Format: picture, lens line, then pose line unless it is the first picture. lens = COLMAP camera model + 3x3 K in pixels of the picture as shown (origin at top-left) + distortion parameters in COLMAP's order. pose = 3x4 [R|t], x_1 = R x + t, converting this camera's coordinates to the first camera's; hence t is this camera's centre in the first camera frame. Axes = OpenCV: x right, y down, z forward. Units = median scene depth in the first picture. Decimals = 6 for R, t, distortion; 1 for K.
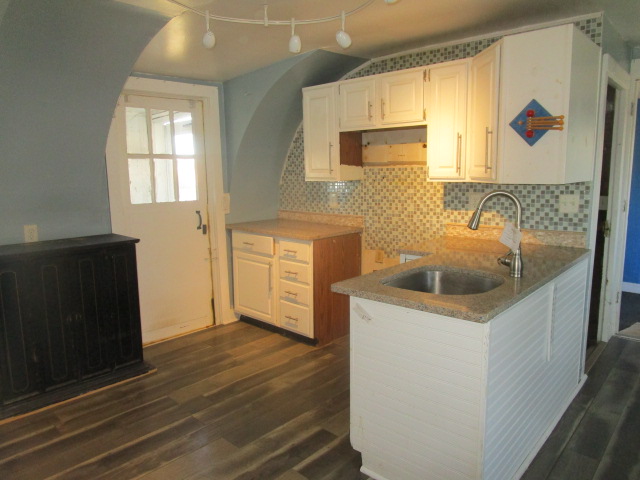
lens RADIAL K [[452.3, 0, 320.4], [0, 452.3, 237.2], [0, 0, 1]] dist [-0.035317, 0.008194]
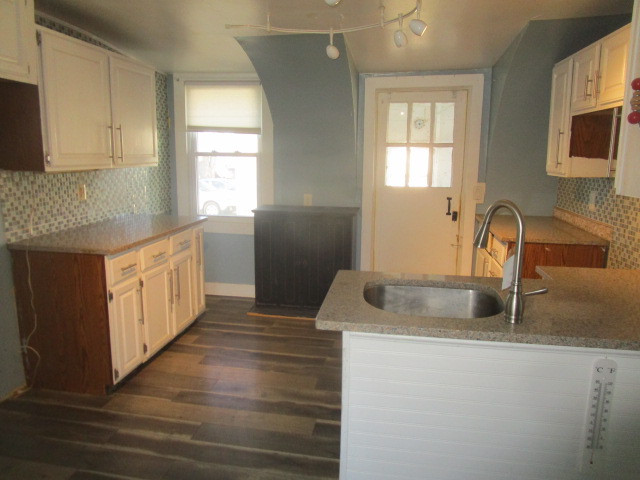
lens RADIAL K [[452.3, 0, 319.7], [0, 452.3, 240.3], [0, 0, 1]] dist [-0.035317, 0.008194]
pose [[0.536133, 0.174423, -0.825916, 0.479567], [-0.134547, 0.983568, 0.120378, -0.049629], [0.833341, 0.046586, 0.550792, 0.195563]]
